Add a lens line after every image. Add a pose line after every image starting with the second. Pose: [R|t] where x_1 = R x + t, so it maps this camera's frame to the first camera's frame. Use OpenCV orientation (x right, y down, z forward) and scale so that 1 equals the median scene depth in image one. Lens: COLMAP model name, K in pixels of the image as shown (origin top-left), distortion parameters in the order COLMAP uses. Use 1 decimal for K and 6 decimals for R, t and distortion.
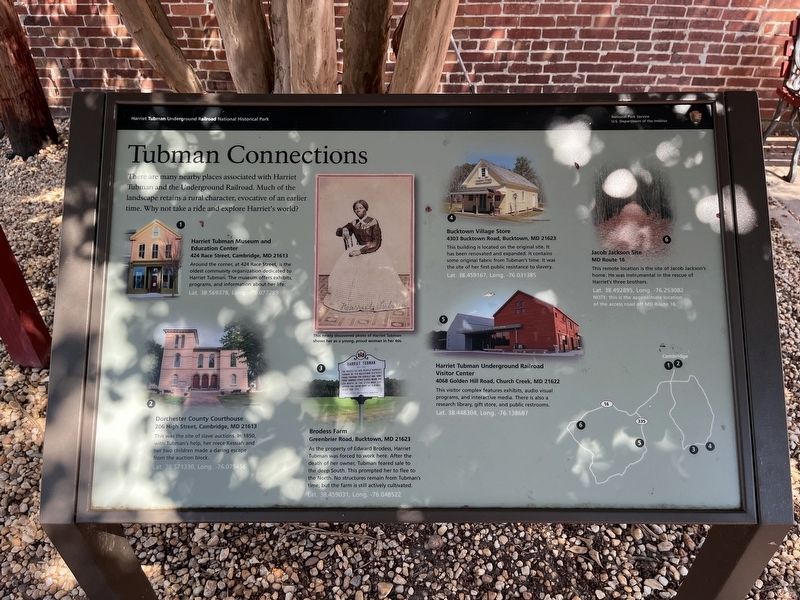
lens RADIAL K [[612.0, 0, 400.2], [0, 612.0, 300.3], [0, 0, 1]] dist [0.037364, -0.006247]
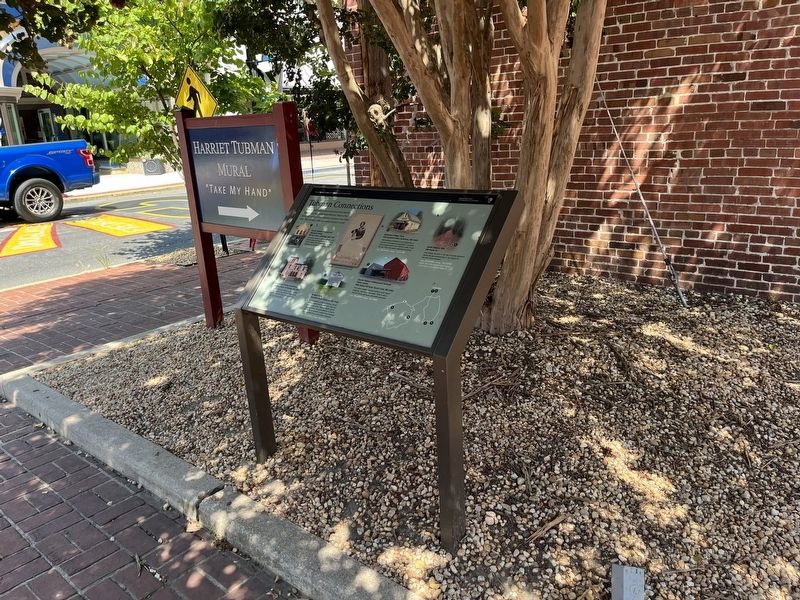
lens RADIAL K [[612.0, 0, 400.1], [0, 612.0, 298.7], [0, 0, 1]] dist [0.037364, -0.006247]
pose [[0.787458, 0.143552, -0.599419, 1.618426], [-0.331775, 0.918313, -0.215931, 0.628826], [0.519457, 0.368909, 0.770760, -0.772659]]
